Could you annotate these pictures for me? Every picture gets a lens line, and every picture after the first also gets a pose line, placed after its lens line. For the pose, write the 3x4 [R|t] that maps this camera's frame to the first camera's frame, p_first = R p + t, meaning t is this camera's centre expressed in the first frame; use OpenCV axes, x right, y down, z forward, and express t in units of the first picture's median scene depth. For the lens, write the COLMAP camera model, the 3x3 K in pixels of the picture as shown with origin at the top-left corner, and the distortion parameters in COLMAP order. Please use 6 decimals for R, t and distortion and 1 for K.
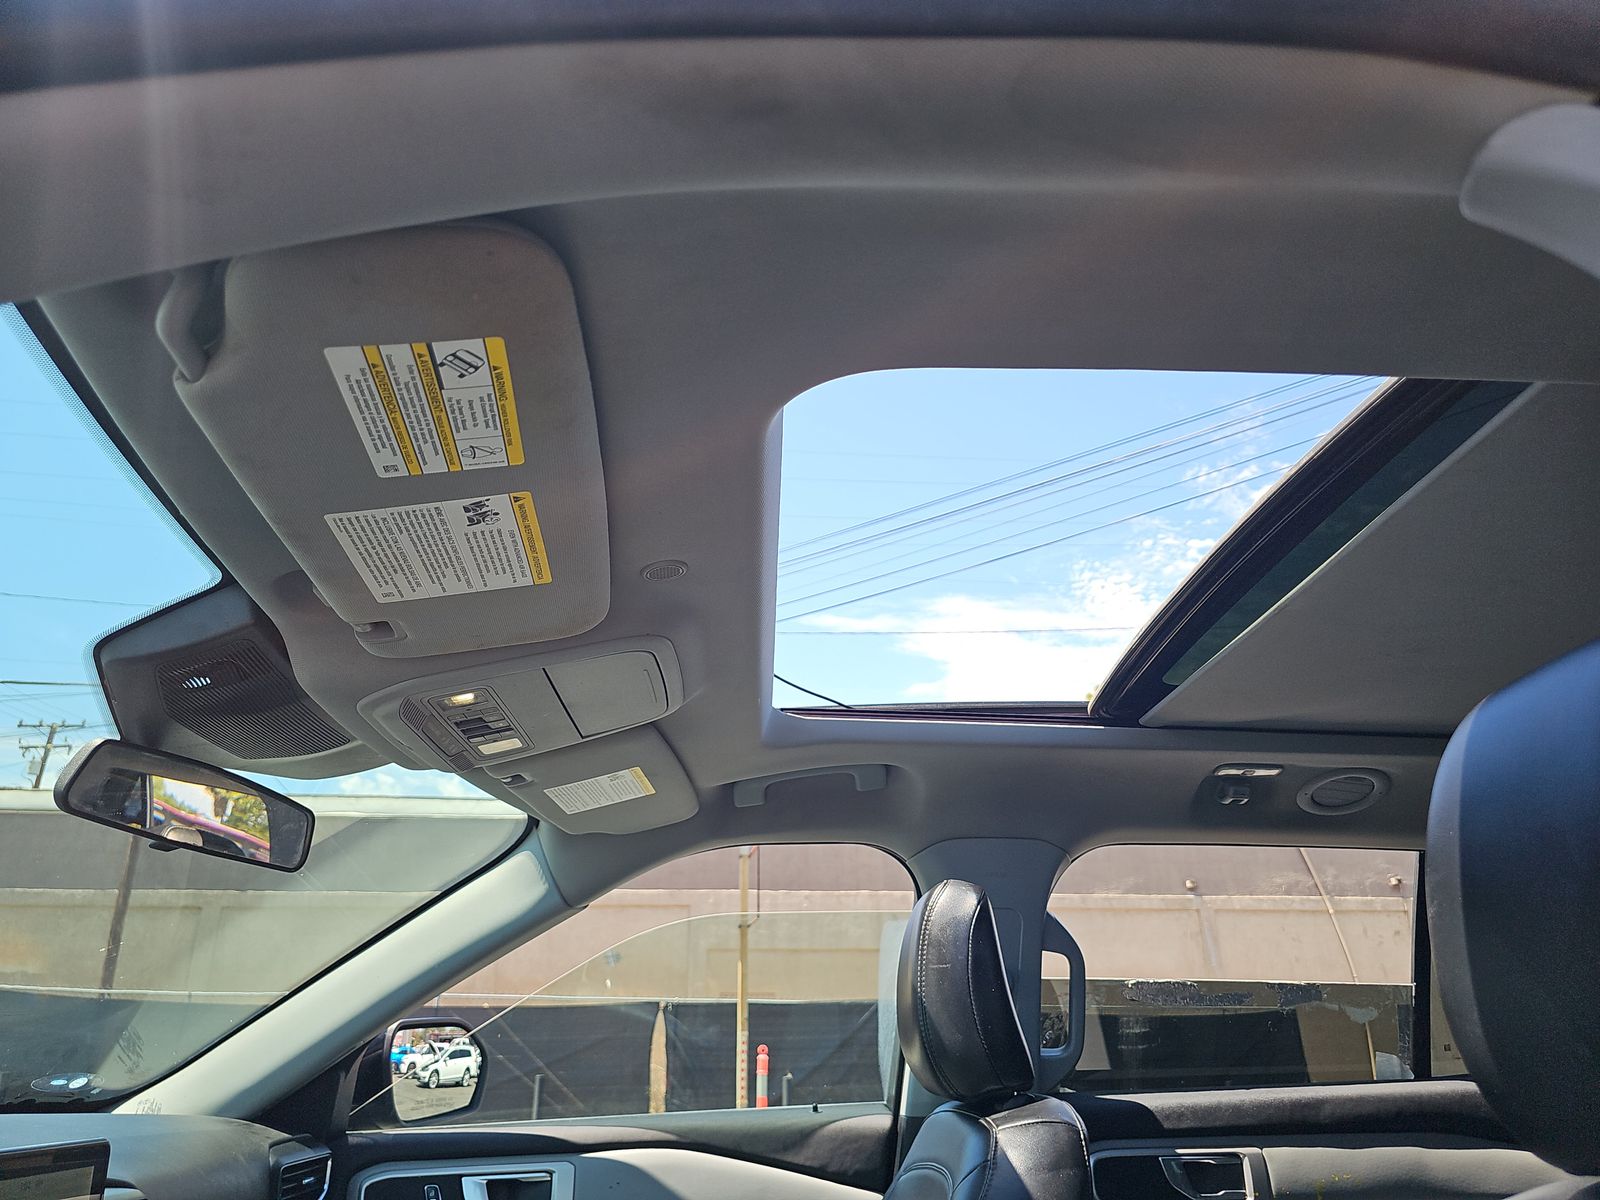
lens RADIAL K [[1049.3, 0, 778.6], [0, 1049.3, 596.3], [0, 0, 1]] dist [0.007188, 0.002019]
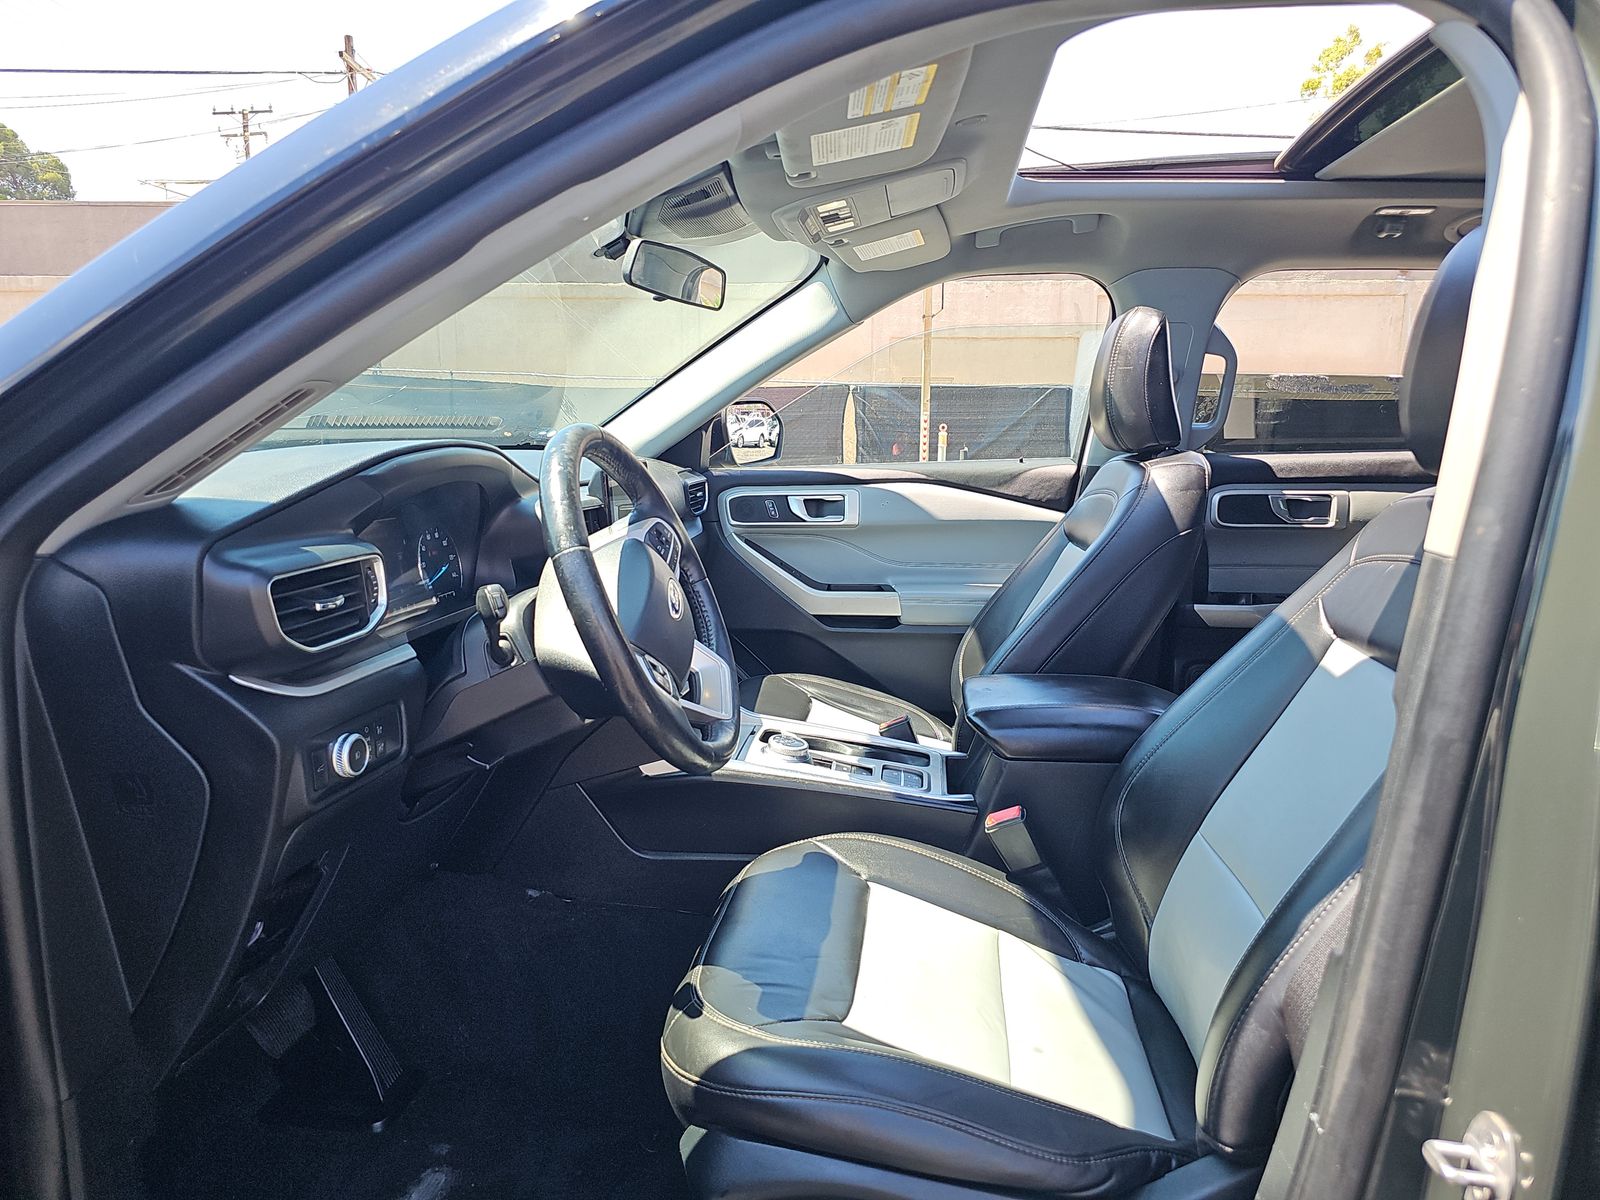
lens RADIAL K [[1070.9, 0, 806.5], [0, 1070.9, 599.9], [0, 0, 1]] dist [0.033726, -0.033406]
pose [[0.991532, 0.032336, -0.125772, -0.068268], [0.040250, 0.844285, 0.534381, -0.149427], [0.123468, -0.534918, 0.835834, -0.370253]]
